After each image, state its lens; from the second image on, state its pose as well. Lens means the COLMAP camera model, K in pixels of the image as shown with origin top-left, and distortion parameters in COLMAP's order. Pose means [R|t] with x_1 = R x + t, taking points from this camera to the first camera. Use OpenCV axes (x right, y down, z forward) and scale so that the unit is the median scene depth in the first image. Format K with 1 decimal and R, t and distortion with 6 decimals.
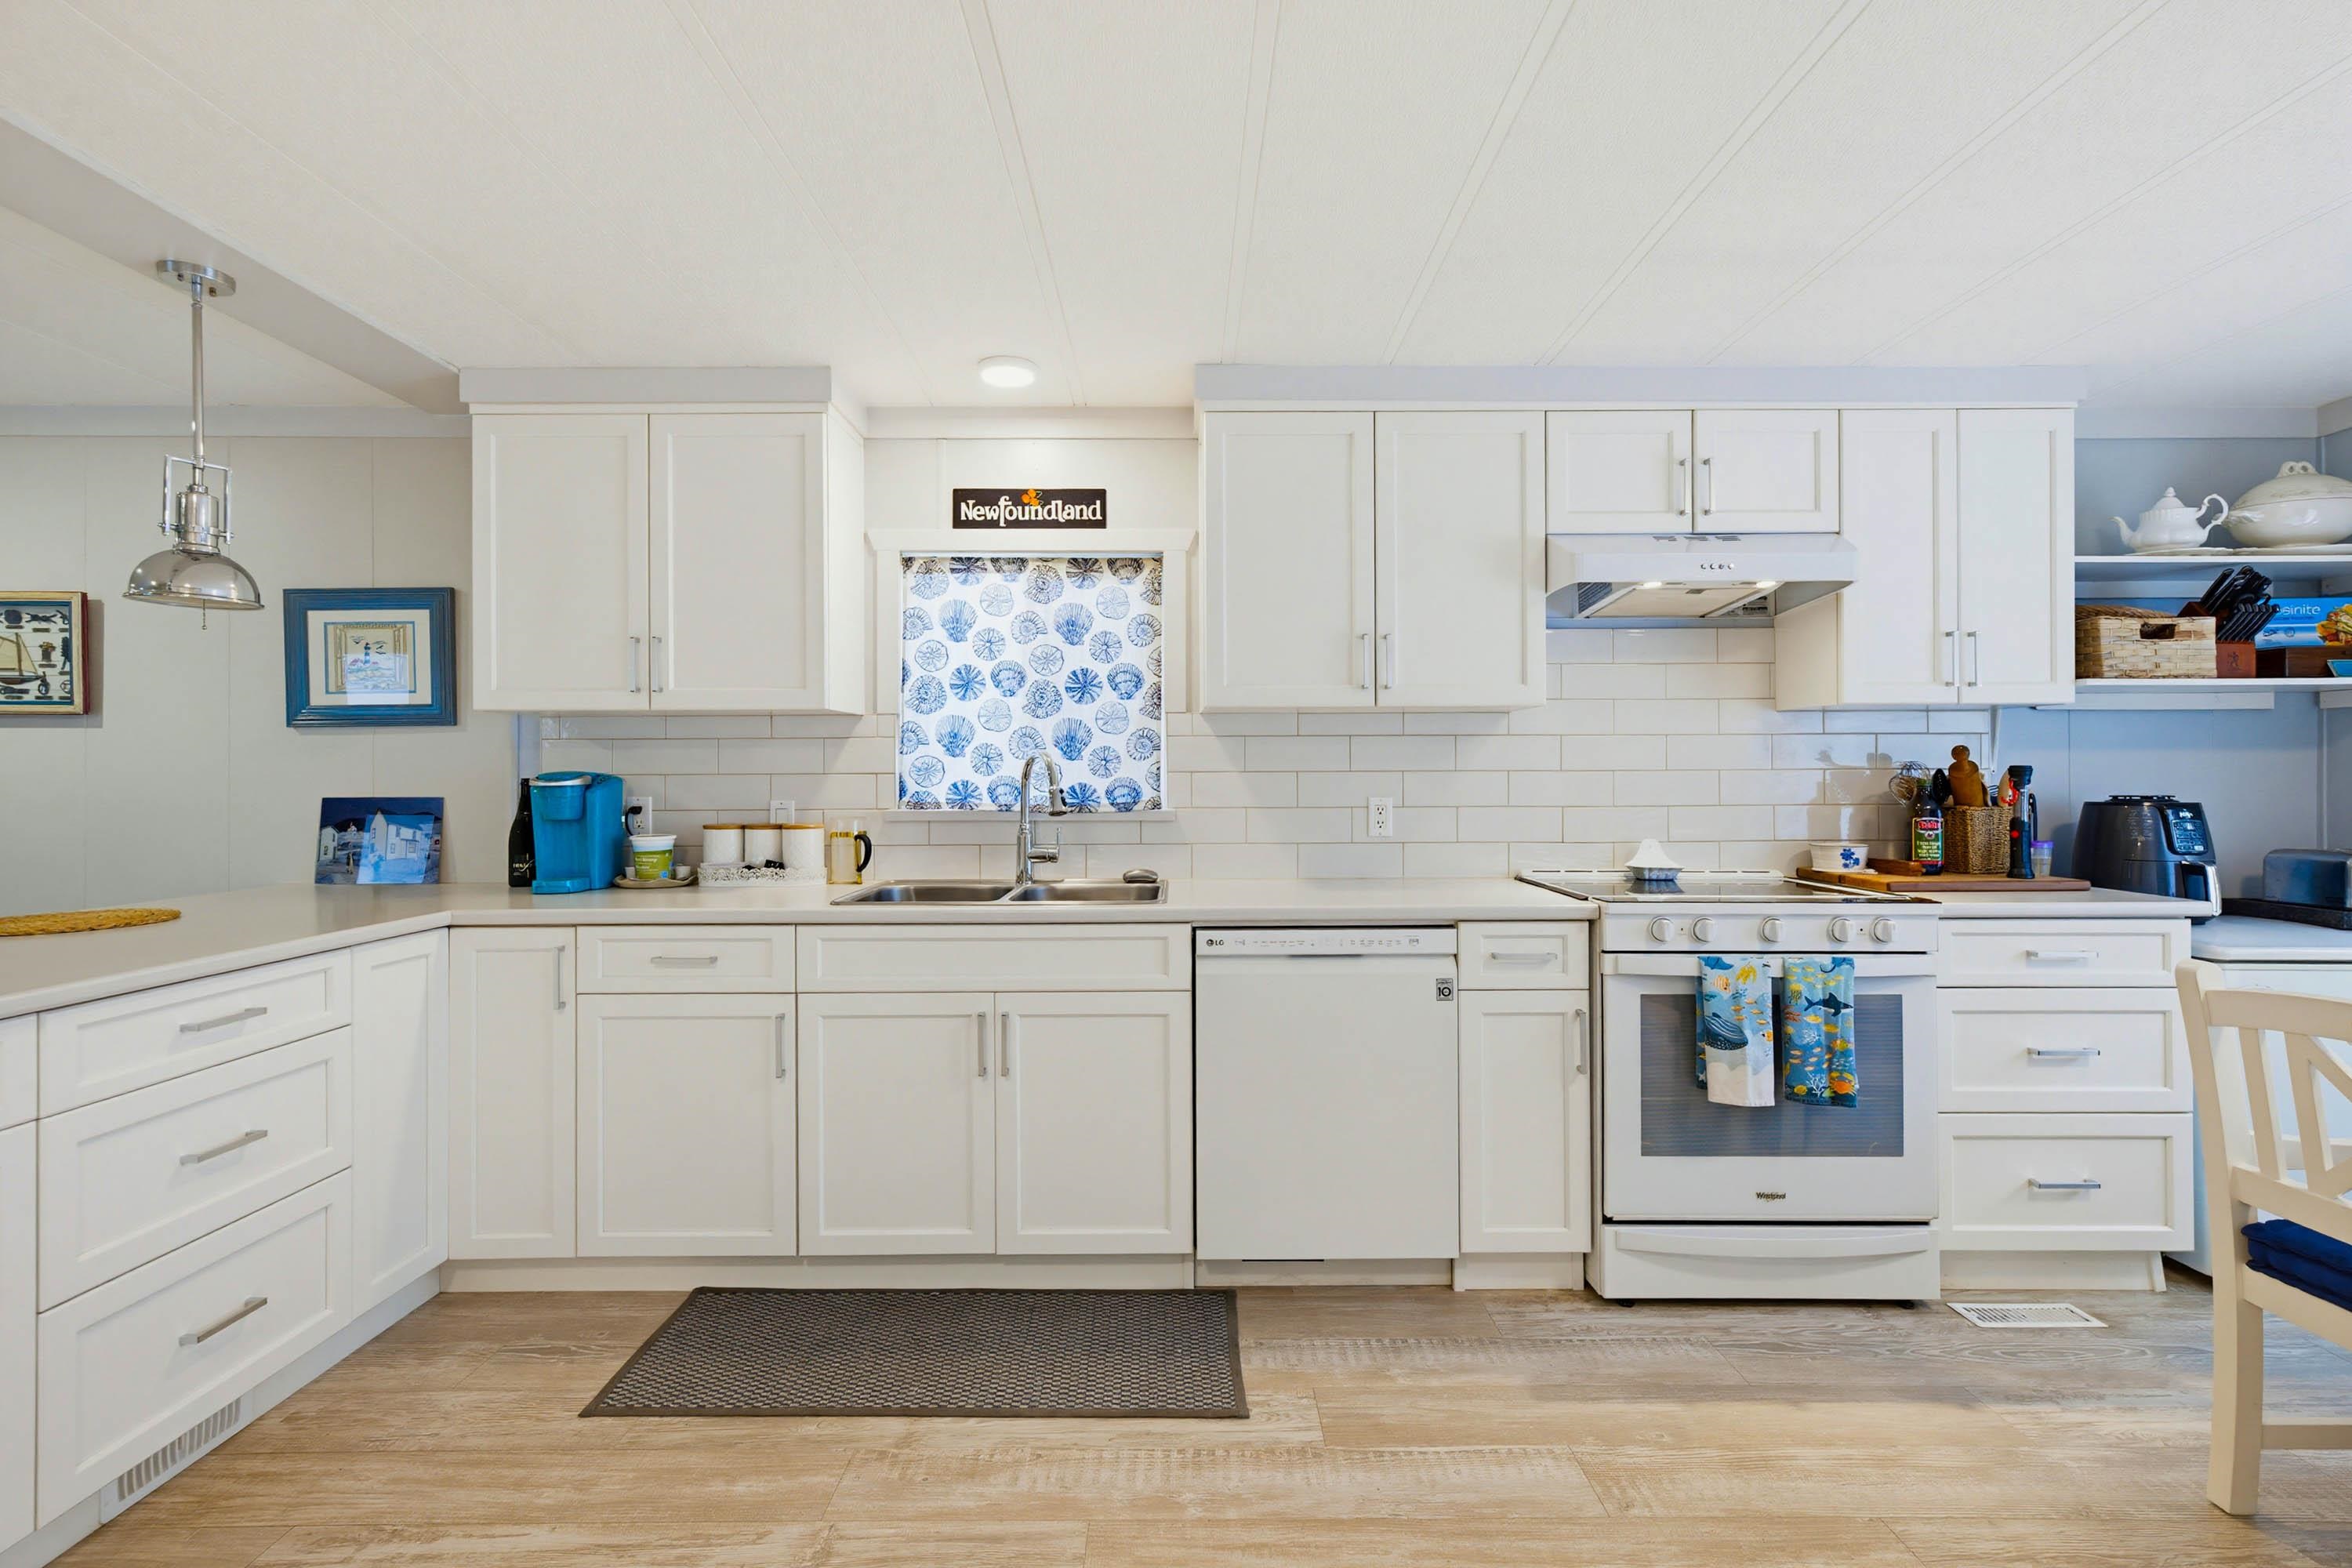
lens RADIAL K [[1096.8, 0, 1183.9], [0, 1096.8, 771.5], [0, 0, 1]] dist [0.002690, 0.001038]
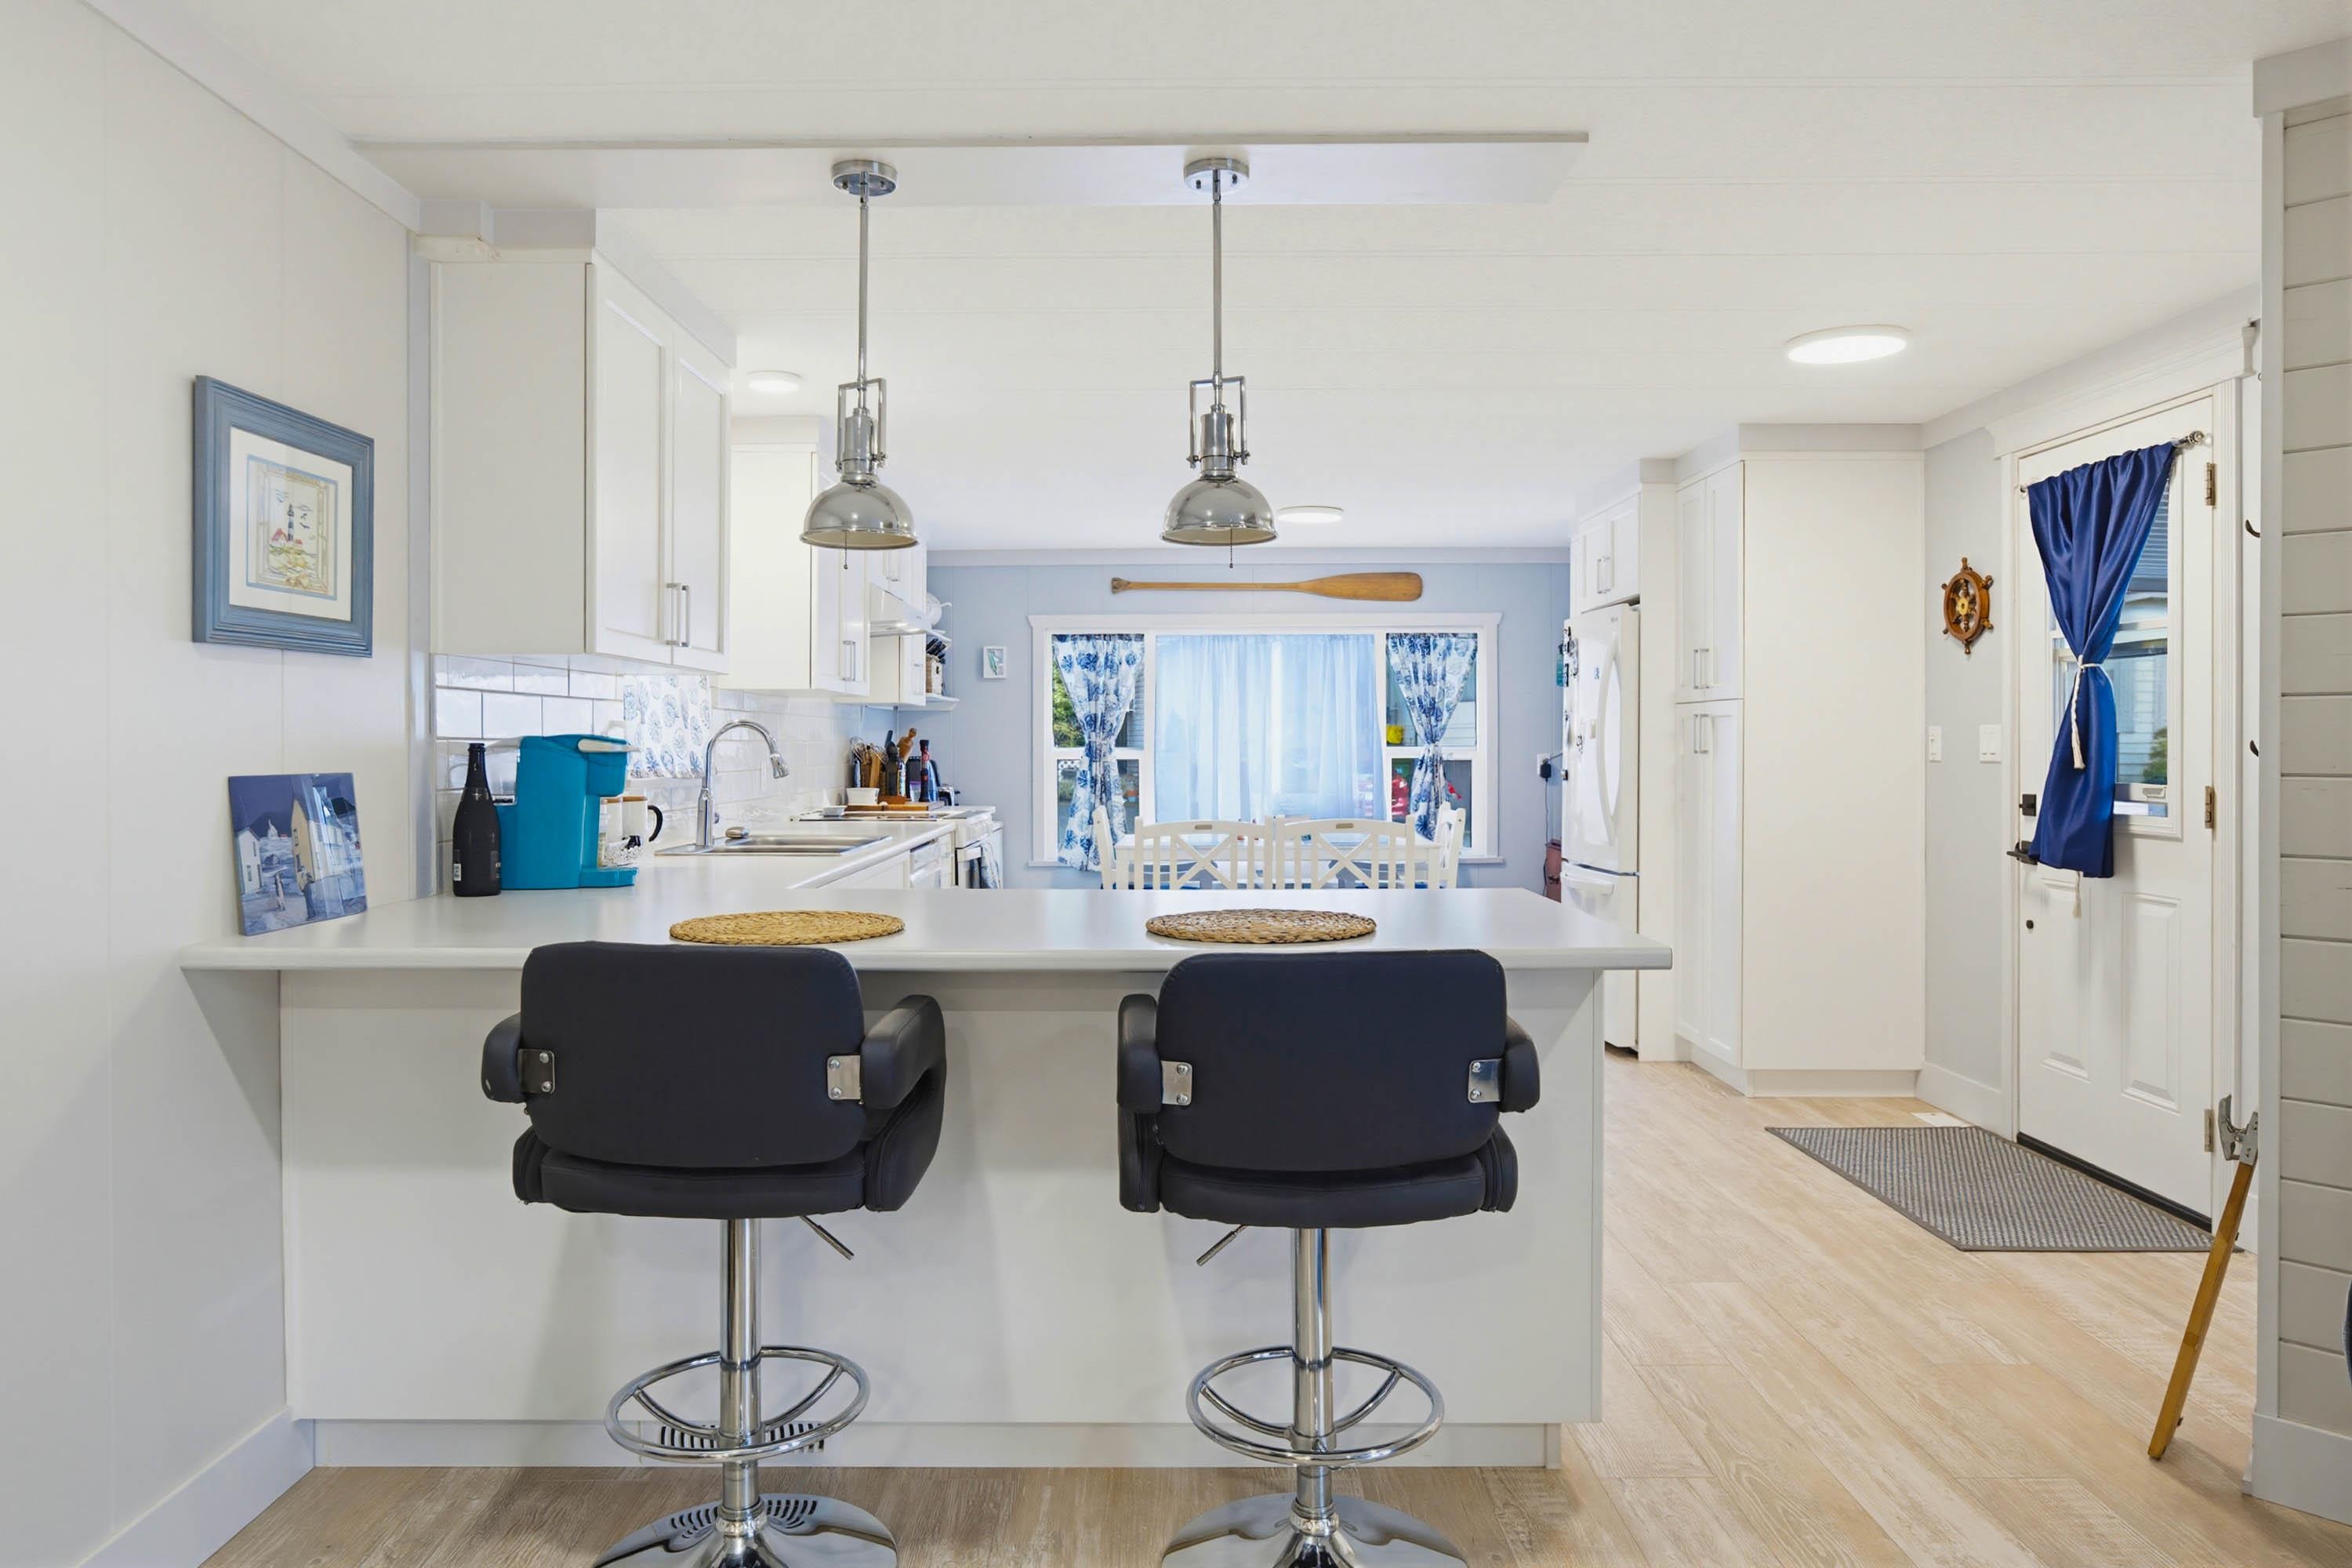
lens RADIAL K [[1479.2, 0, 1151.4], [0, 1479.2, 754.6], [0, 0, 1]] dist [-0.037456, 0.050418]
pose [[0.010408, -0.002959, 0.999941, -1.513811], [-0.001596, 0.999994, 0.002976, 0.010066], [-0.999945, -0.001627, 0.010404, 0.548511]]
